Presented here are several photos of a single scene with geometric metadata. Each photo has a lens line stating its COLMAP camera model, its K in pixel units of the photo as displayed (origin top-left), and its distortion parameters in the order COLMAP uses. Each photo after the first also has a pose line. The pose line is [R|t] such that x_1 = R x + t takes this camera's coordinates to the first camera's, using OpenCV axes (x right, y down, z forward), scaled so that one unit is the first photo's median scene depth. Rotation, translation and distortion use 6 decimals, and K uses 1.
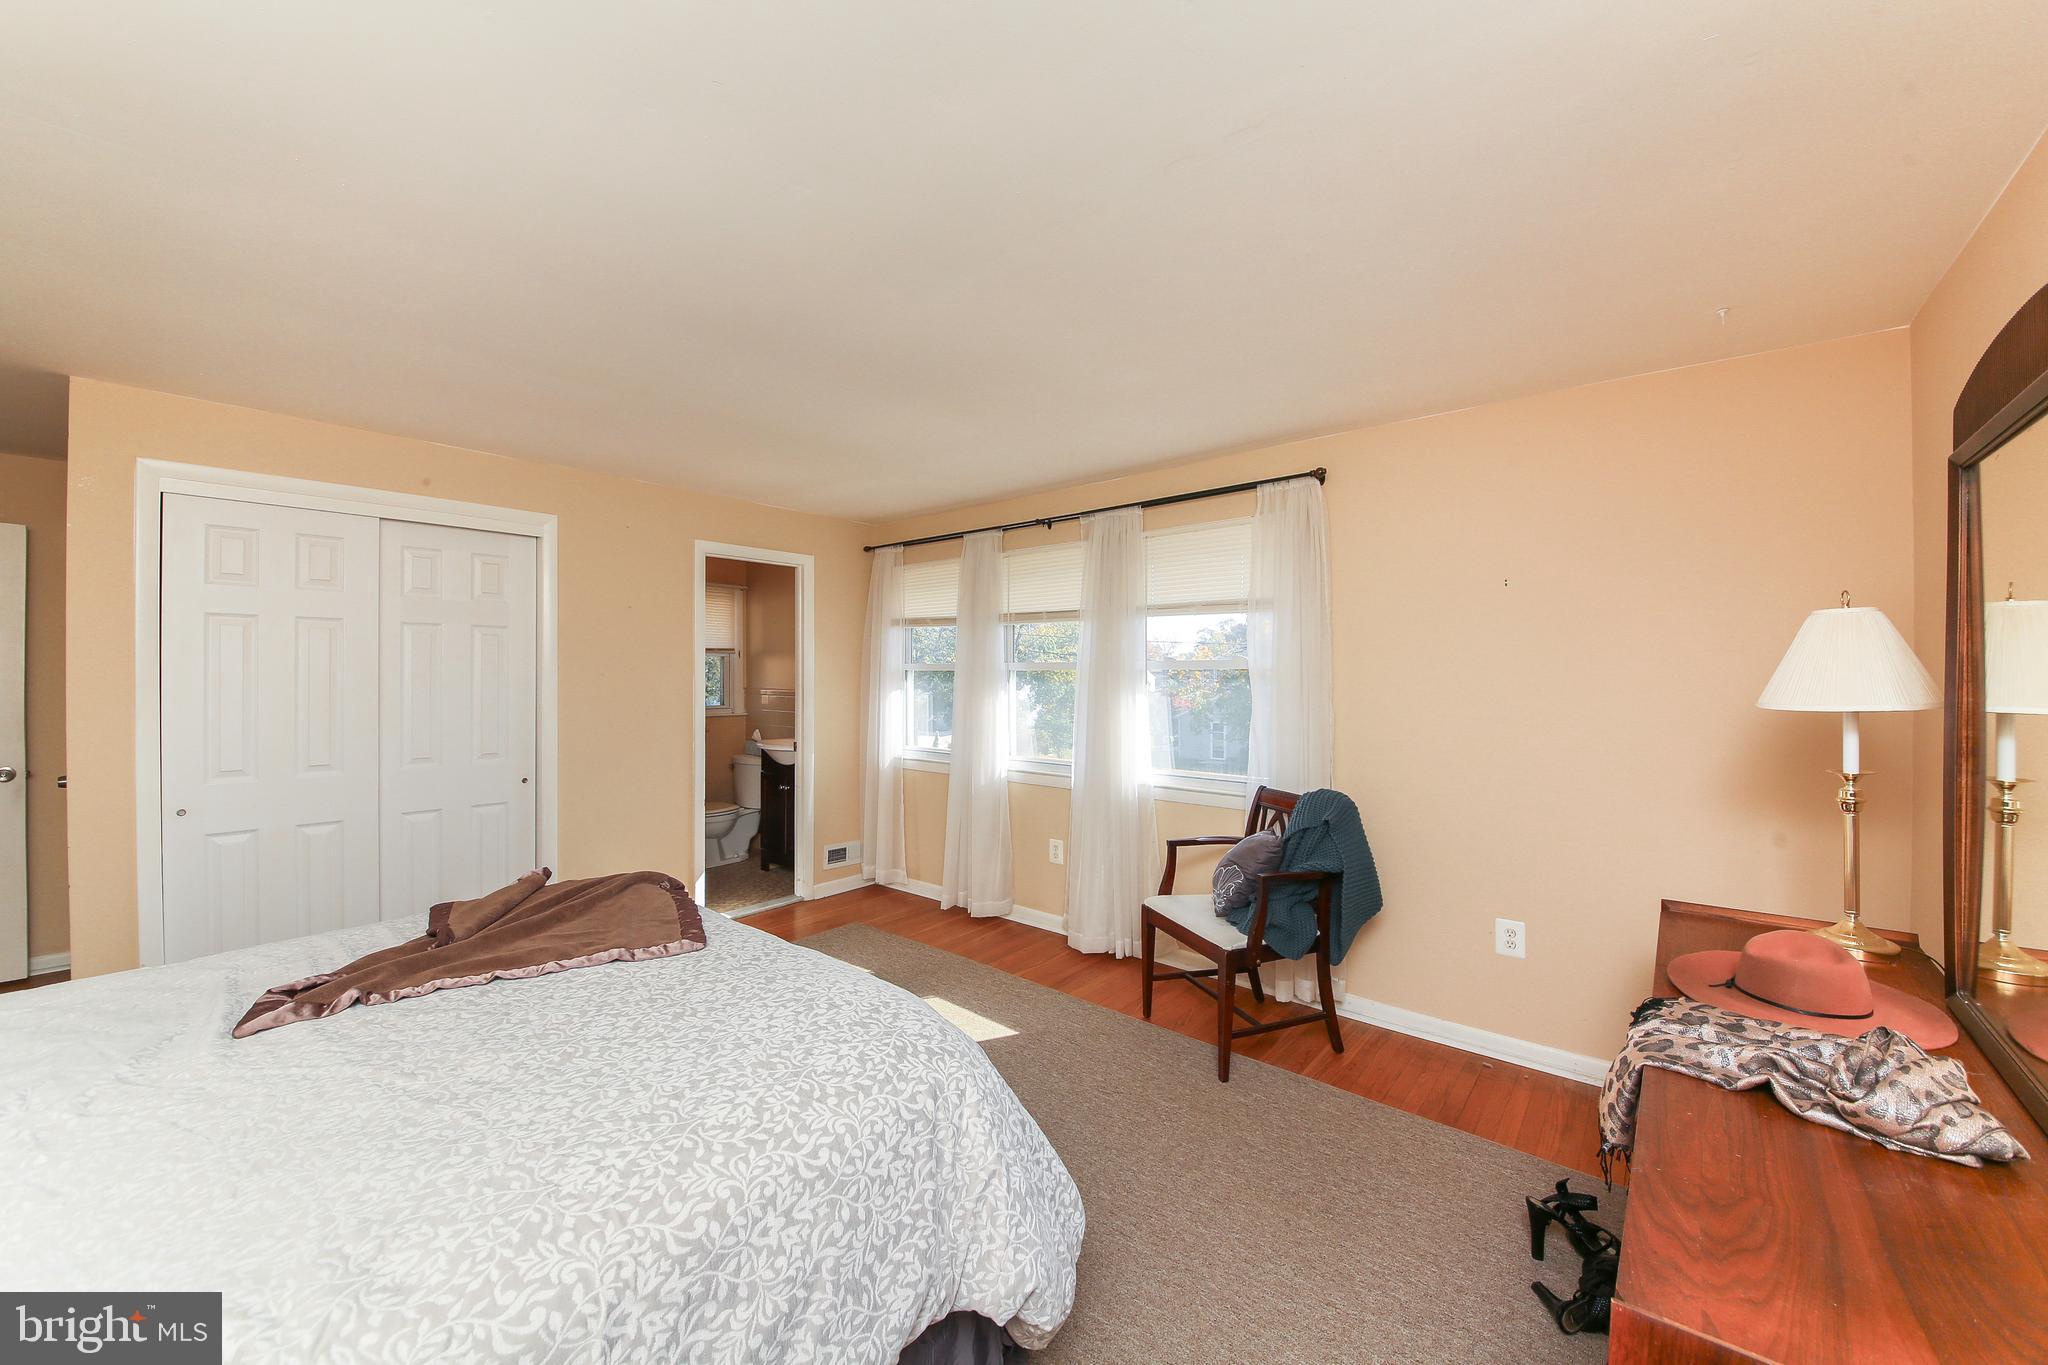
lens RADIAL K [[762.6, 0, 1024.0], [0, 762.6, 682.5], [0, 0, 1]] dist [0.000285, -0.000004]
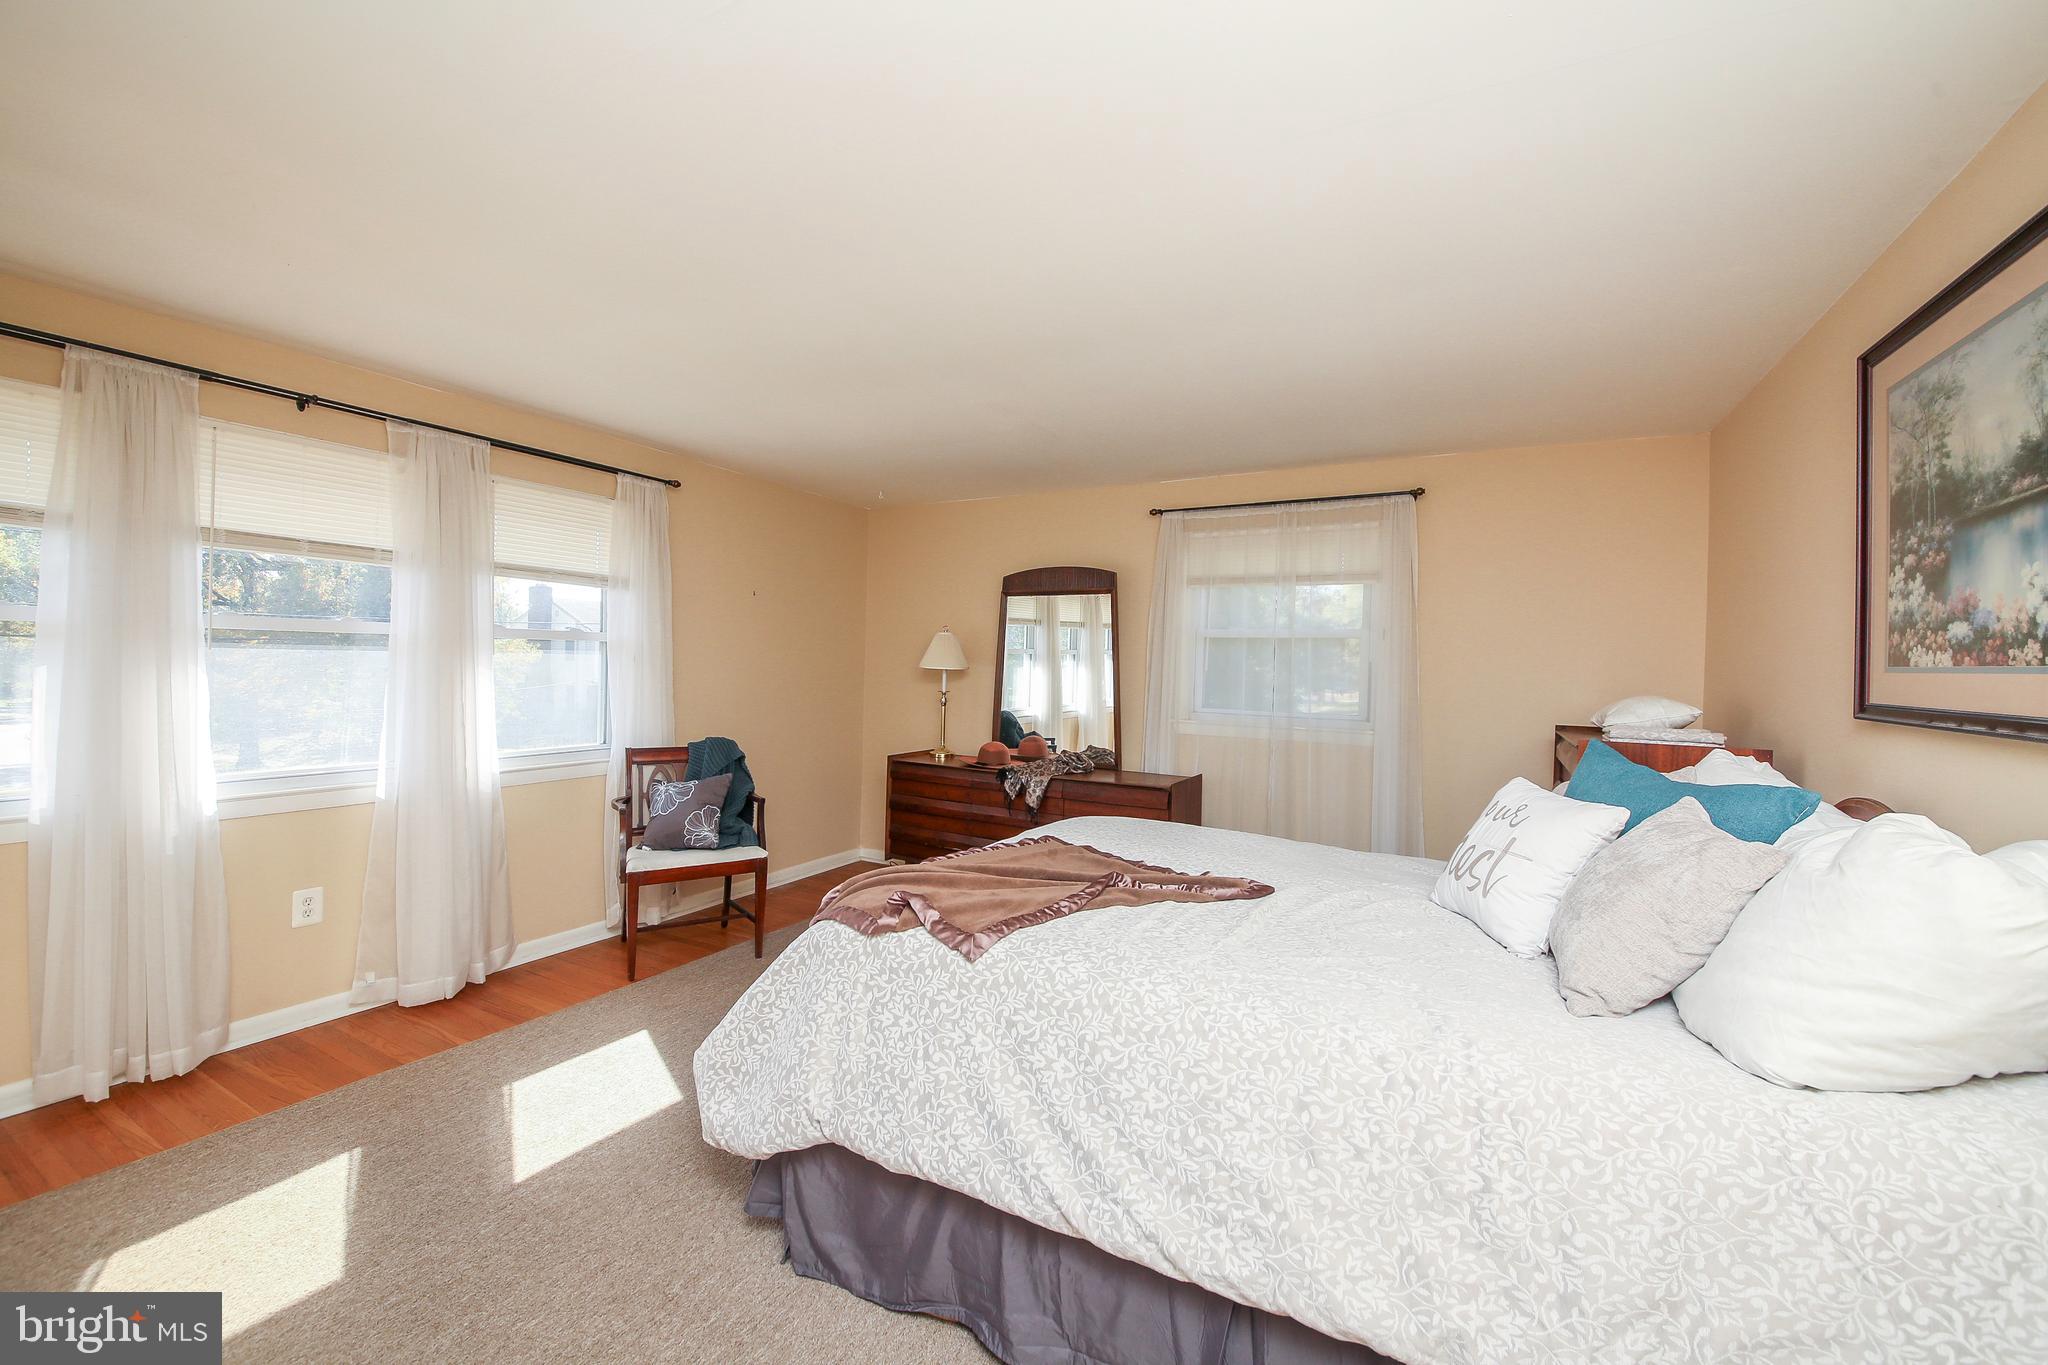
lens RADIAL K [[813.7, 0, 1024.0], [0, 813.7, 682.5], [0, 0, 1]] dist [0.010926, -0.000178]
pose [[-0.196803, -0.021967, 0.980197, -0.796813], [-0.001416, 0.999754, 0.022120, 0.013182], [-0.980442, 0.002965, -0.196786, 0.550963]]
